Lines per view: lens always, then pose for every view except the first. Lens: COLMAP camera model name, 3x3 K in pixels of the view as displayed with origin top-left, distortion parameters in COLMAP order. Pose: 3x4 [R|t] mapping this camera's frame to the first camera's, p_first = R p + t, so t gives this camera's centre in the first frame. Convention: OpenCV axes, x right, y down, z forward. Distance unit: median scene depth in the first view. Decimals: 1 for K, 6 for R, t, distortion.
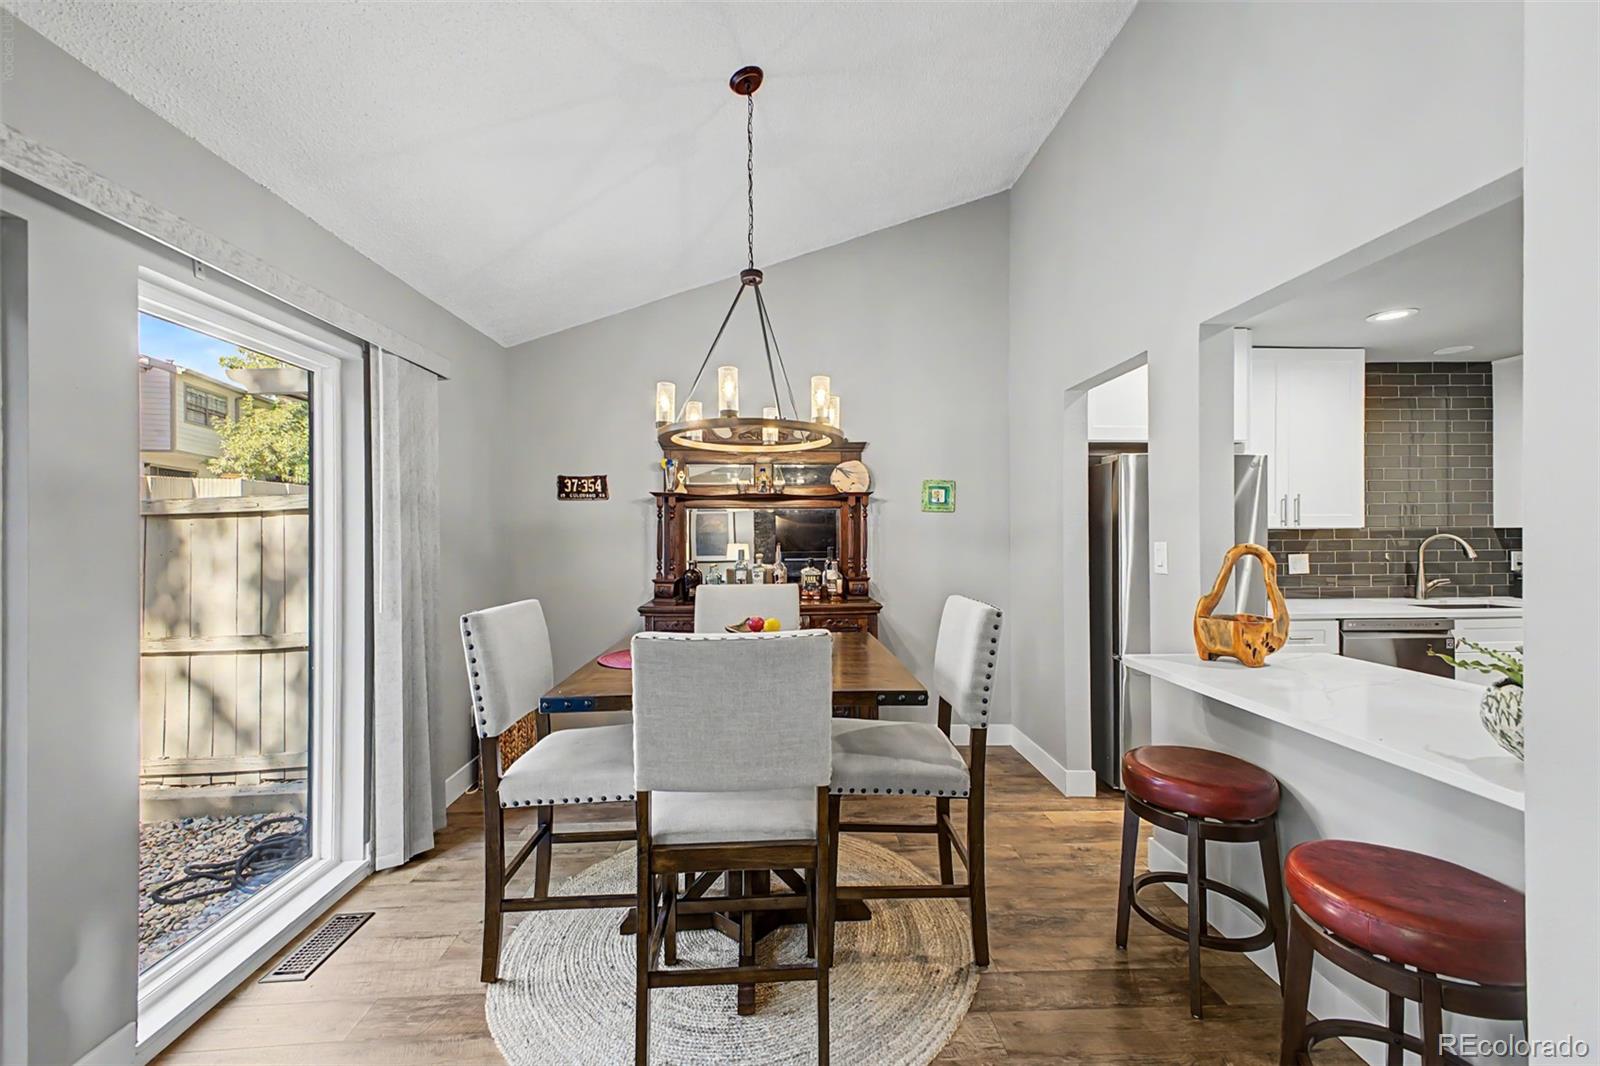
lens RADIAL K [[660.4, 0, 803.7], [0, 660.4, 559.9], [0, 0, 1]] dist [0.015251, -0.010445]
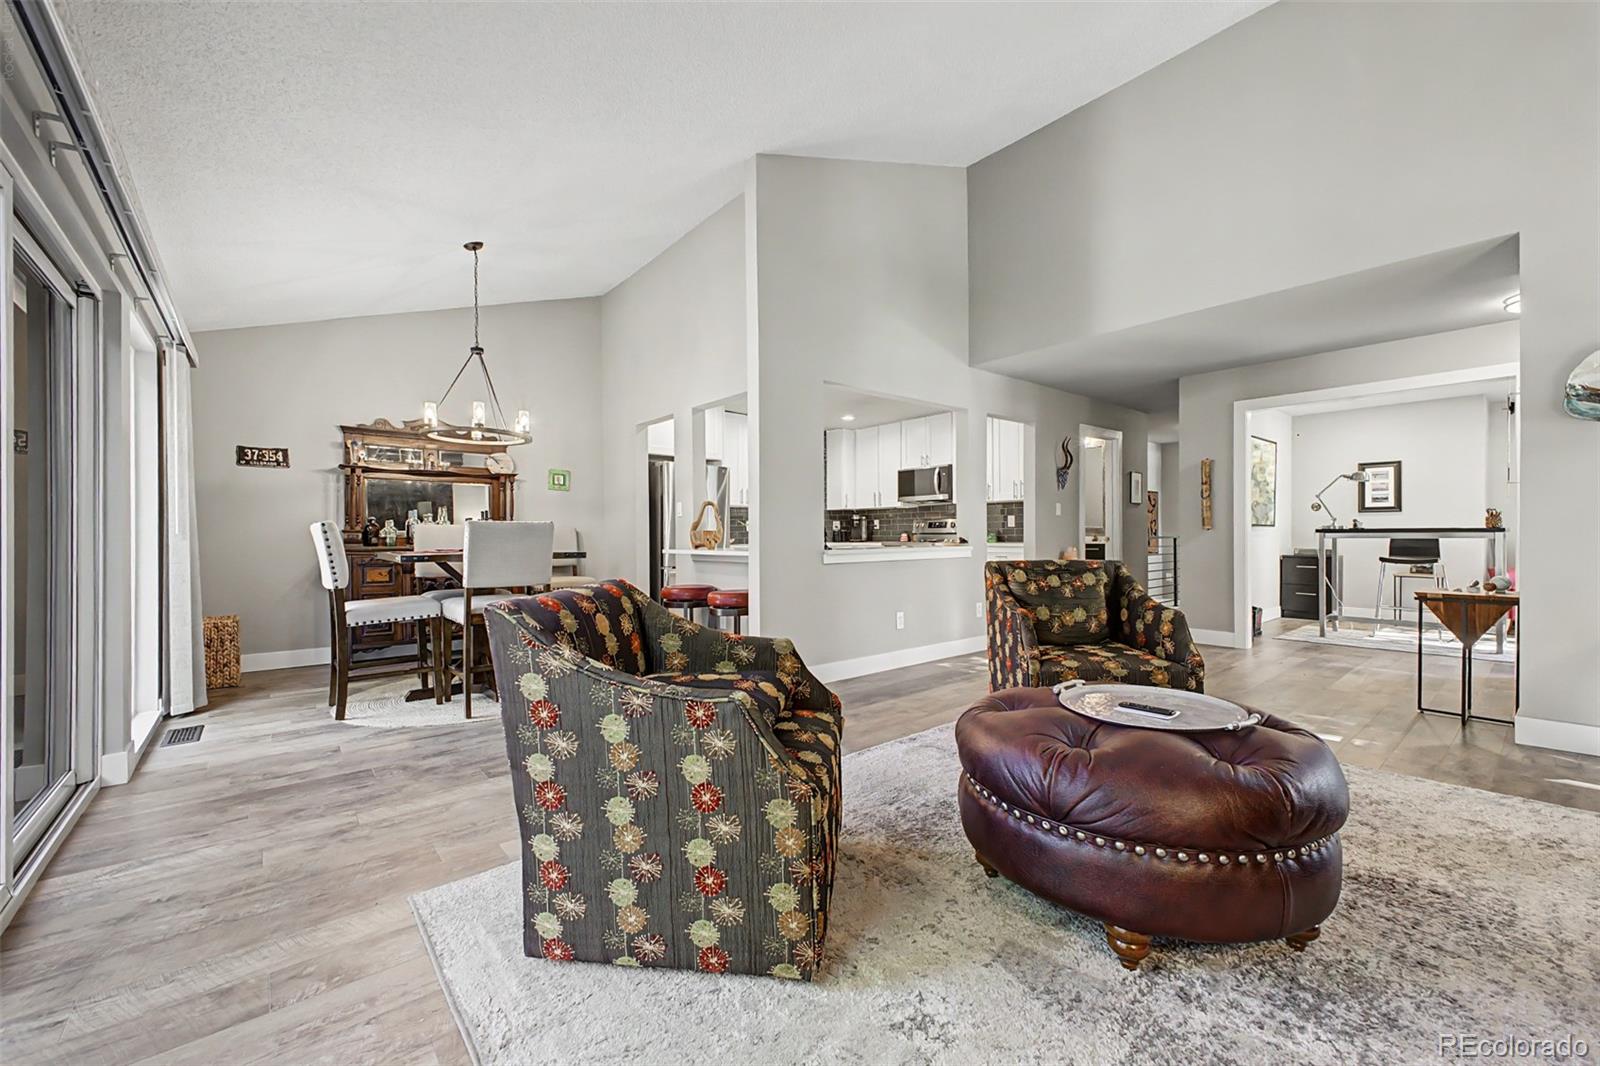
lens RADIAL K [[644.4, 0, 790.5], [0, 644.4, 532.0], [0, 0, 1]] dist [0.014420, -0.009531]
pose [[0.808871, 0.010415, 0.587895, -0.271561], [0.018253, 0.998917, -0.042809, 0.110707], [-0.587703, 0.045358, 0.807804, -0.606534]]
